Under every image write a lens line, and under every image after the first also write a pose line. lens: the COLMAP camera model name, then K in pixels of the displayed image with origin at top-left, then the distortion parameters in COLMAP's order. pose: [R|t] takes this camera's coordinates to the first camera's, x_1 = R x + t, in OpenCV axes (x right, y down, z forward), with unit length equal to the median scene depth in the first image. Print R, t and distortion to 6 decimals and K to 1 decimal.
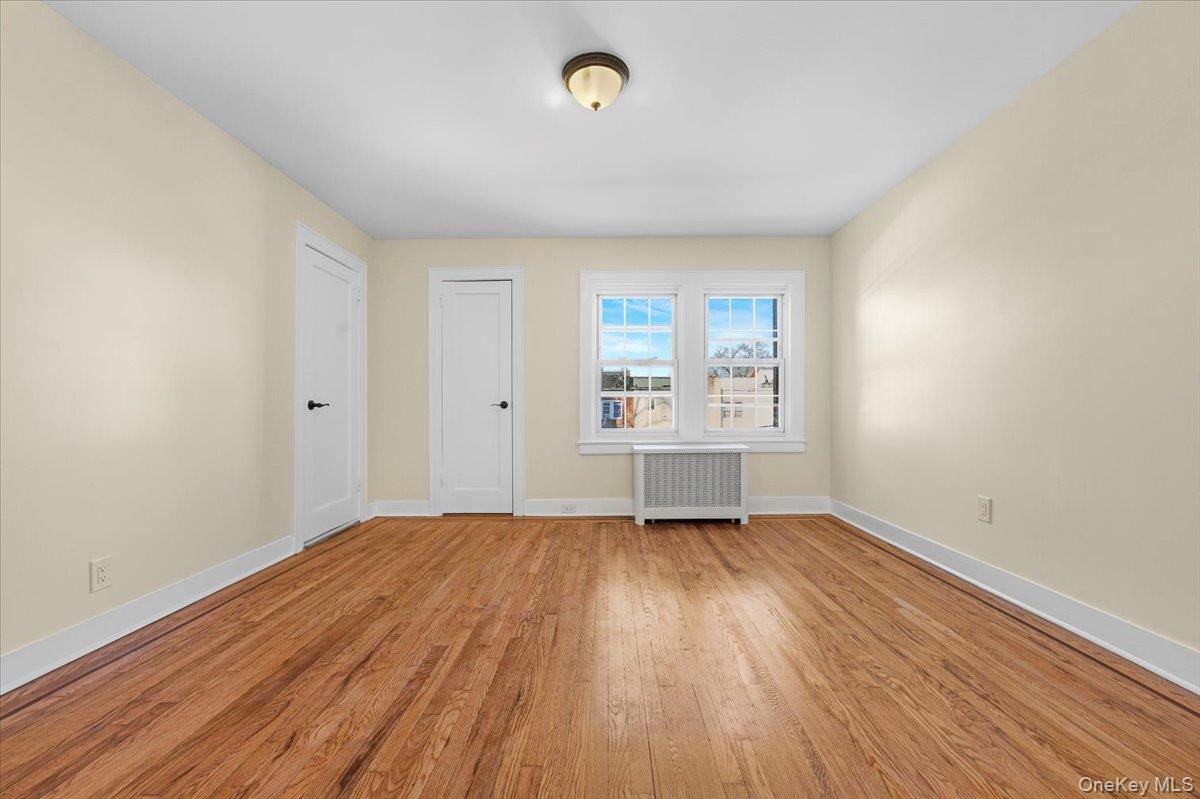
lens RADIAL K [[484.3, 0, 616.4], [0, 484.3, 406.3], [0, 0, 1]] dist [-0.001718, 0.001053]
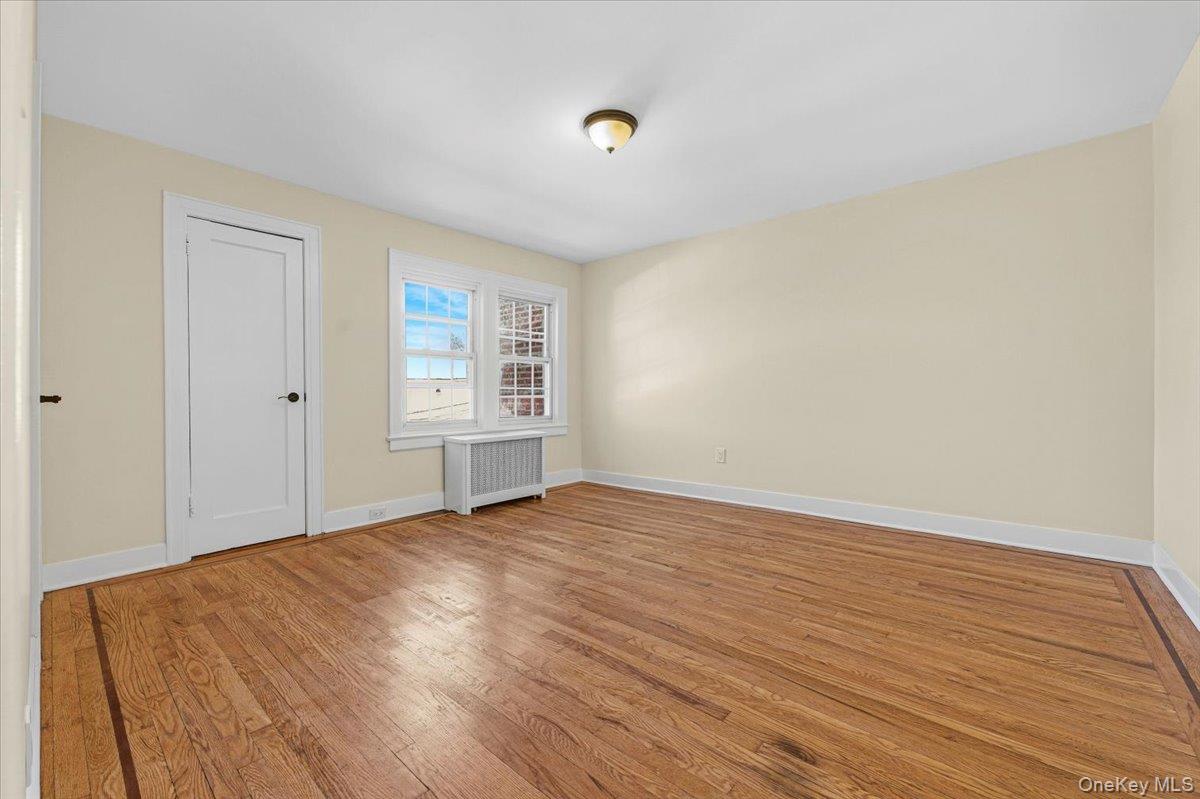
lens RADIAL K [[484.3, 0, 607.4], [0, 484.3, 394.0], [0, 0, 1]] dist [-0.001718, 0.001053]
pose [[0.642256, 0.002238, 0.766487, -0.814562], [0.002989, 0.999981, -0.005424, -0.003288], [-0.766484, 0.005774, 0.642237, 0.181759]]
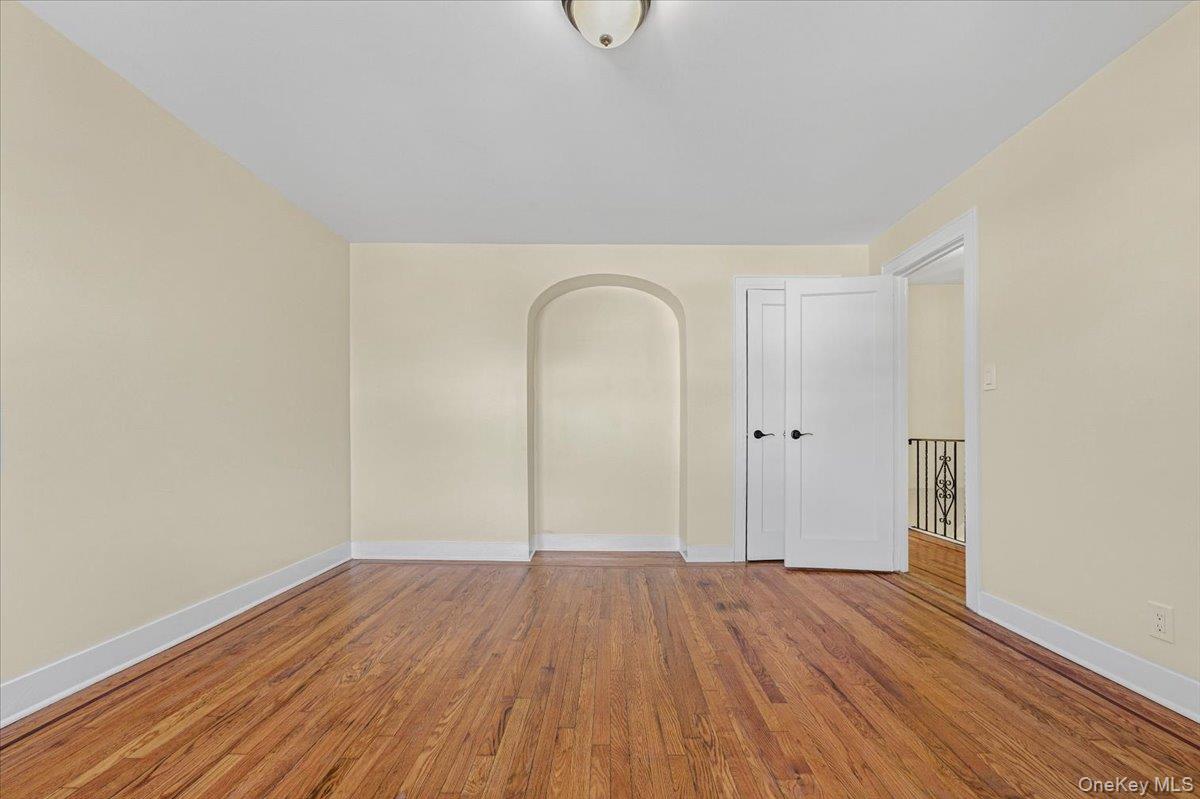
lens RADIAL K [[484.3, 0, 623.8], [0, 484.3, 435.2], [0, 0, 1]] dist [-0.001718, 0.001053]
pose [[-0.999953, 0.004861, -0.008368, -0.051166], [0.004818, 0.999975, 0.005131, -0.006710], [0.008393, 0.005091, -0.999952, 1.446235]]
